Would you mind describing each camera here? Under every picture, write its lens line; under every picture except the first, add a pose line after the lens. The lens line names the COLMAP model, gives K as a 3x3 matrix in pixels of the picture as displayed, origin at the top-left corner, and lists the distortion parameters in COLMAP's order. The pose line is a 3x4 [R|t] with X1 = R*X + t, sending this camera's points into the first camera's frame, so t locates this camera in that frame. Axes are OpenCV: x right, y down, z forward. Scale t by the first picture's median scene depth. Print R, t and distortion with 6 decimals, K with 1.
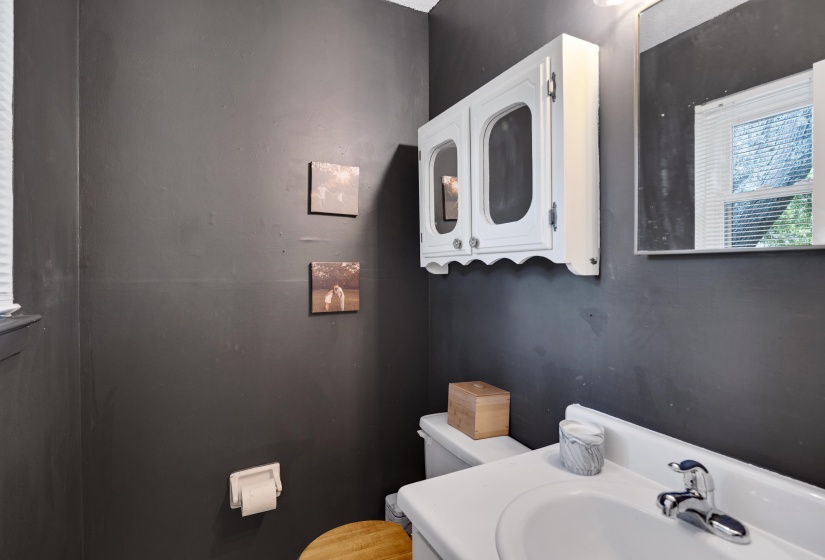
lens RADIAL K [[398.7, 0, 402.0], [0, 398.7, 280.4], [0, 0, 1]] dist [0.000648, -0.000510]
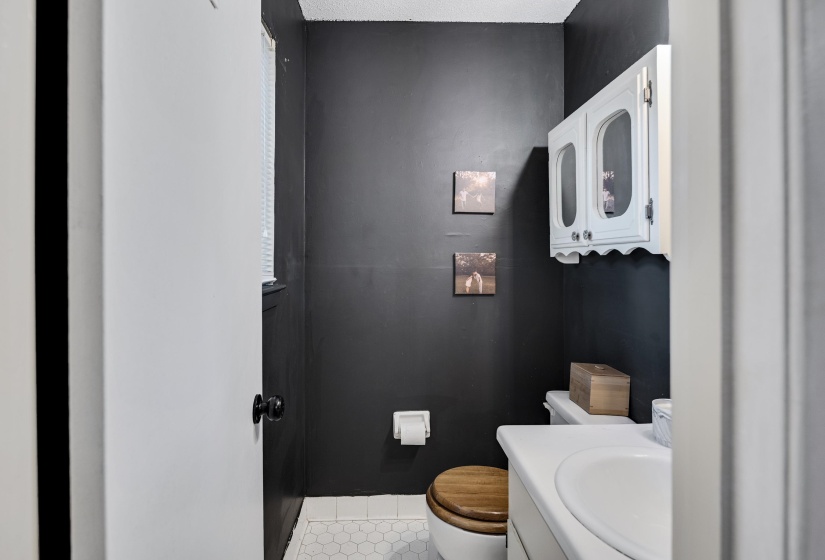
lens RADIAL K [[398.7, 0, 402.0], [0, 398.7, 280.4], [0, 0, 1]] dist [0.000648, -0.000510]
pose [[0.903672, 0.027039, -0.427371, 0.162693], [-0.015380, 0.999410, 0.030710, 0.004299], [0.427949, -0.021179, 0.903555, -0.196576]]
